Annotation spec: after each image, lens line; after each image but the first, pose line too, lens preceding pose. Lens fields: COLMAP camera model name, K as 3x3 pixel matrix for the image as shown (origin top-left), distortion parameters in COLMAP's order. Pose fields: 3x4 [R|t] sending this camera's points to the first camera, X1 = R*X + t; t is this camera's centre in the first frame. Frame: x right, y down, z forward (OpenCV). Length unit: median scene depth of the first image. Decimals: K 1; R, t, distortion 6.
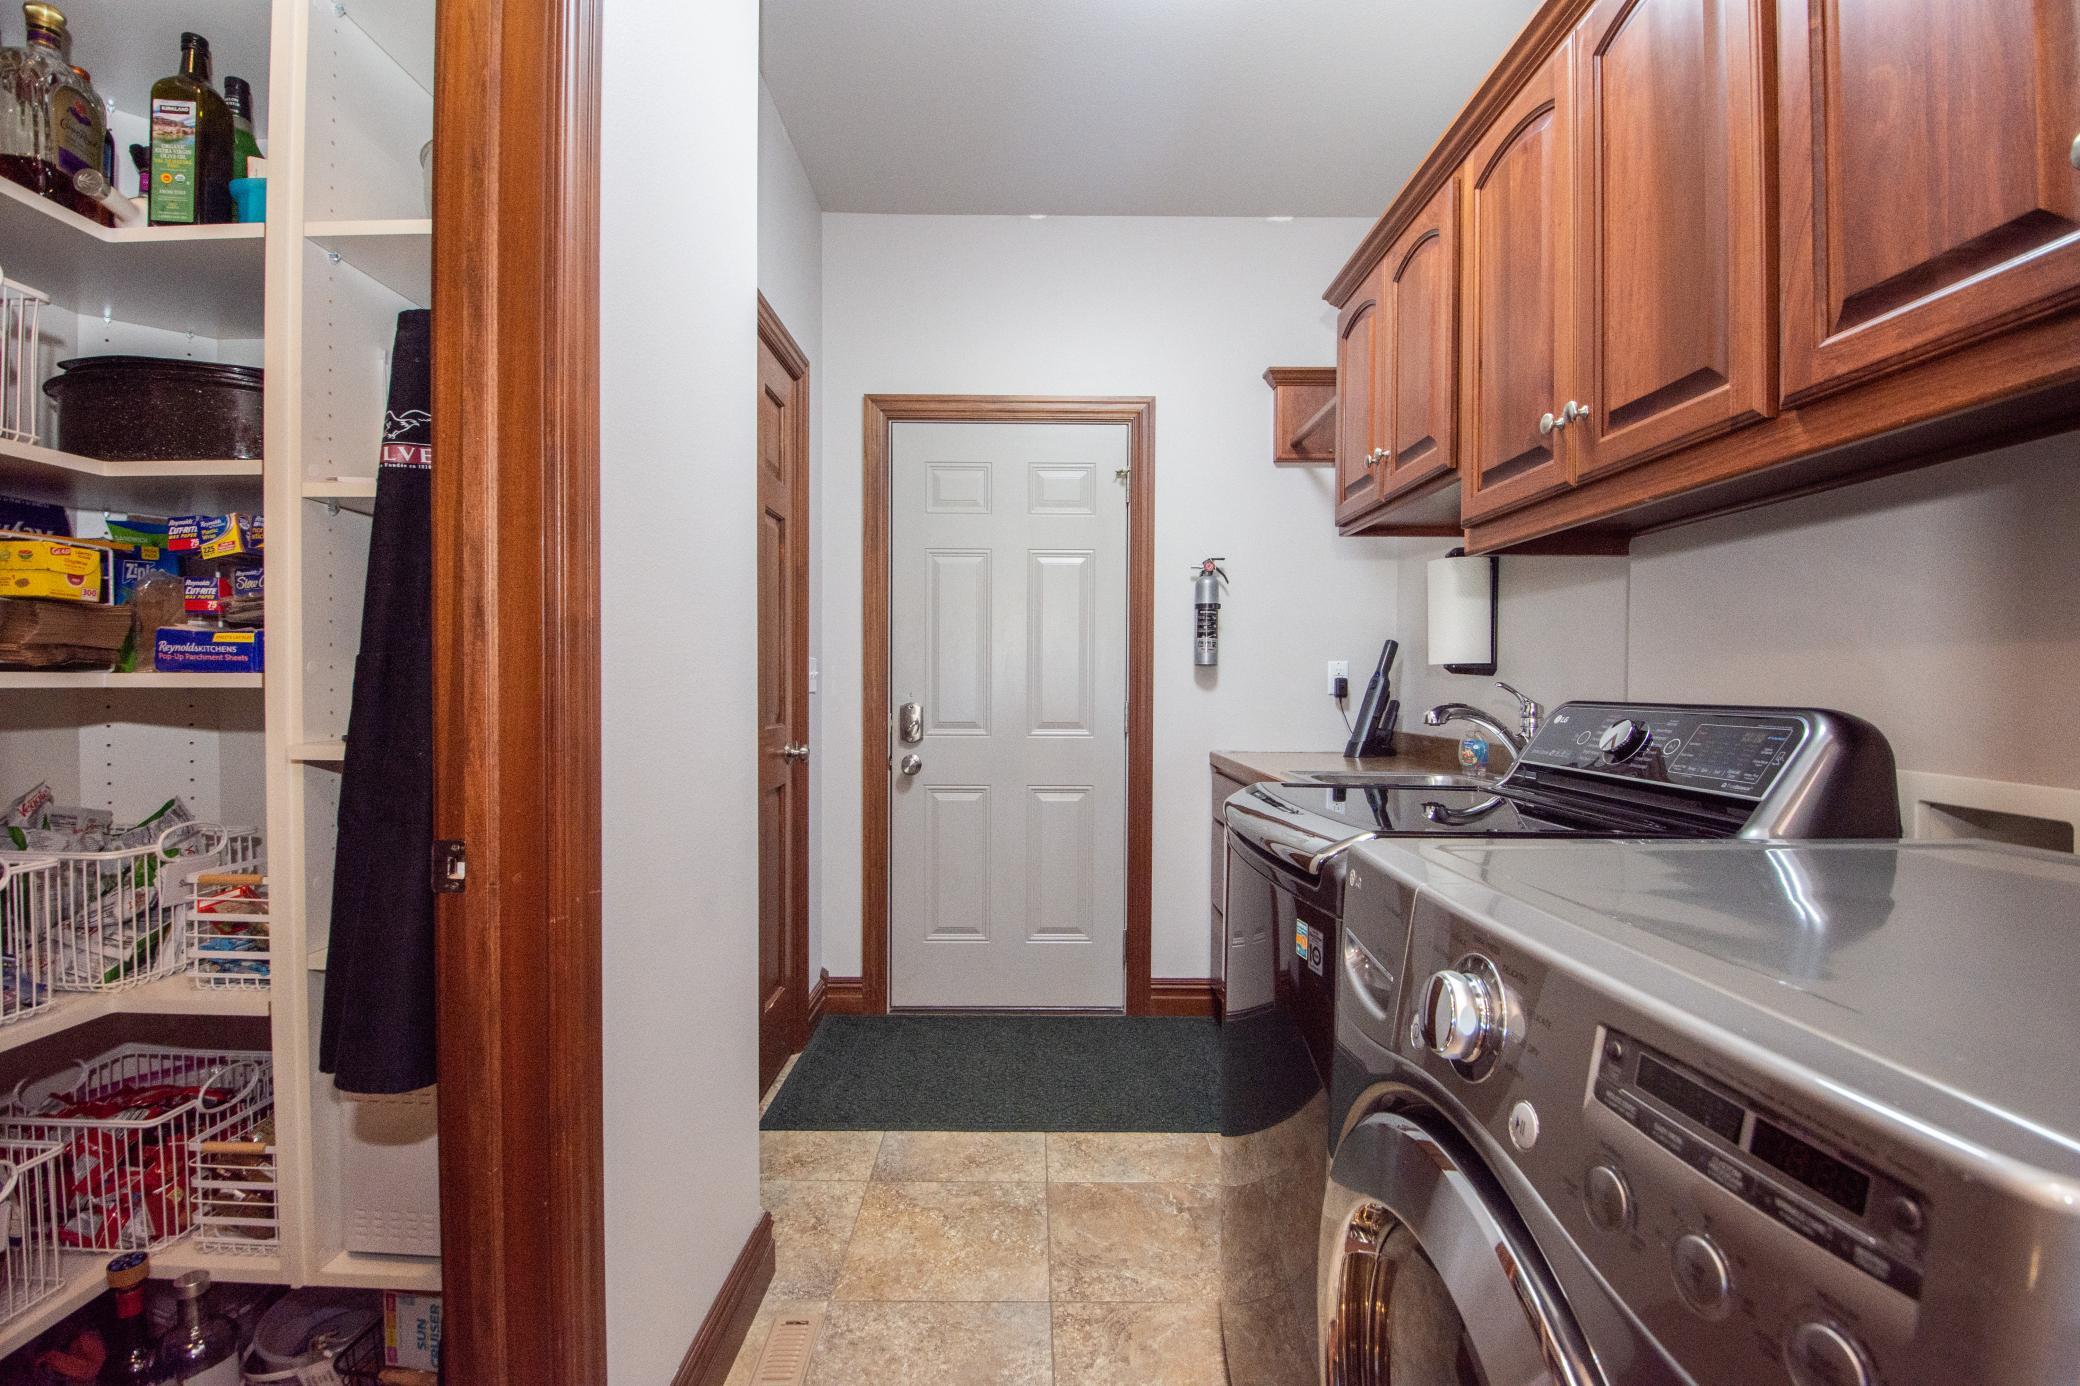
lens RADIAL K [[957.0, 0, 1037.2], [0, 957.0, 699.3], [0, 0, 1]] dist [-0.018182, -0.002487]
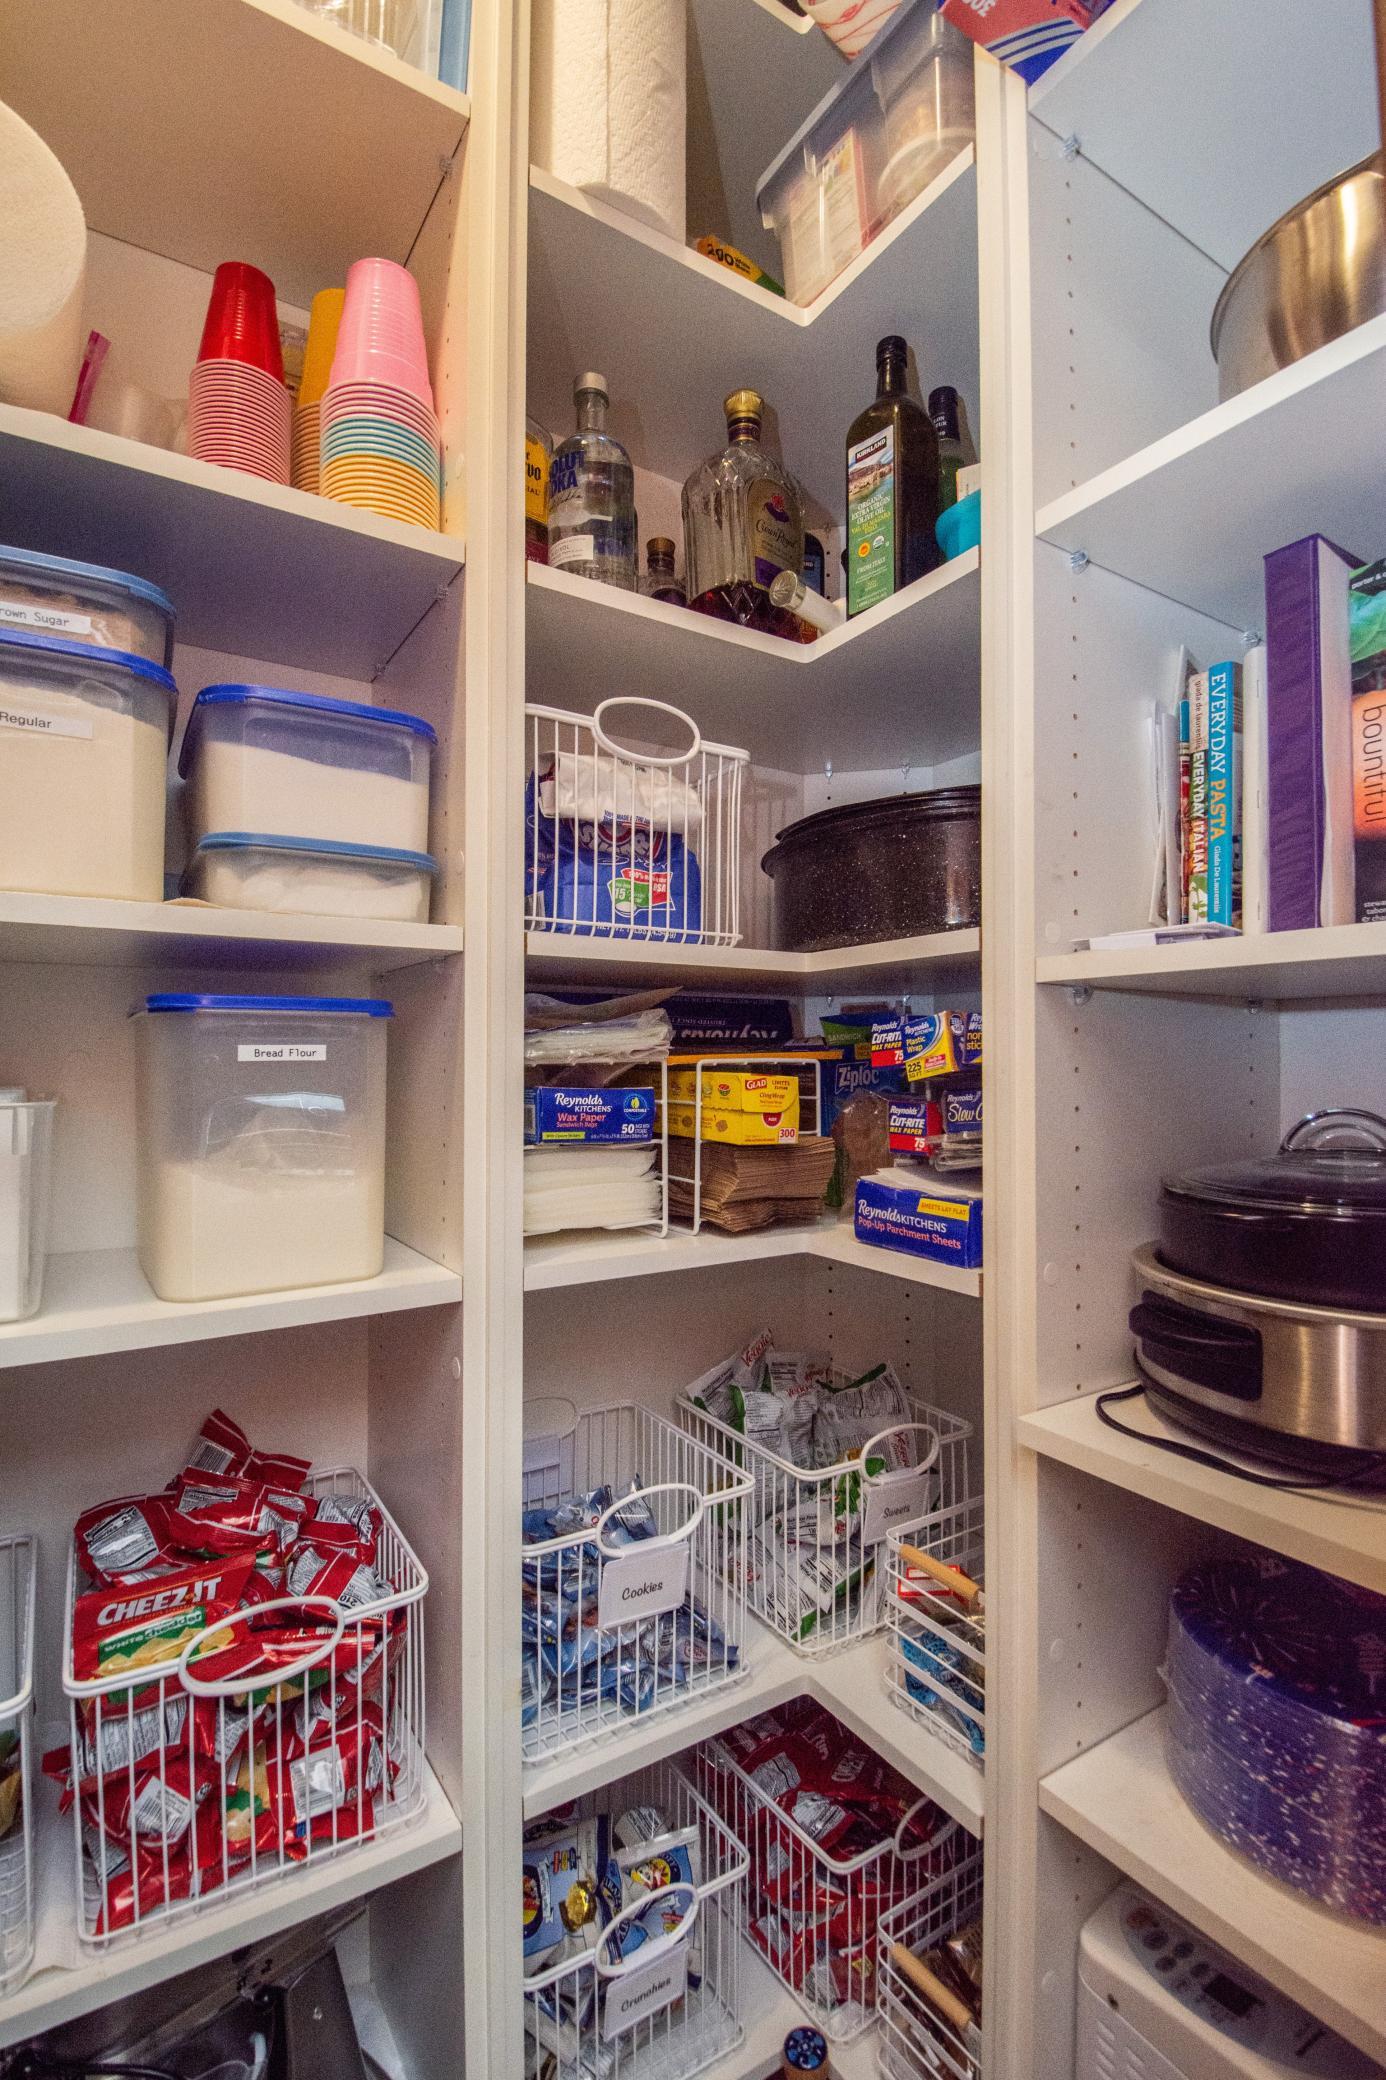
lens RADIAL K [[957.0, 0, 689.8], [0, 957.0, 1051.7], [0, 0, 1]] dist [-0.018182, -0.002487]
pose [[0.553195, -0.011526, -0.832972, -0.396097], [-0.011599, 0.999701, -0.021537, -0.152780], [0.832971, 0.021576, 0.552896, 0.484111]]
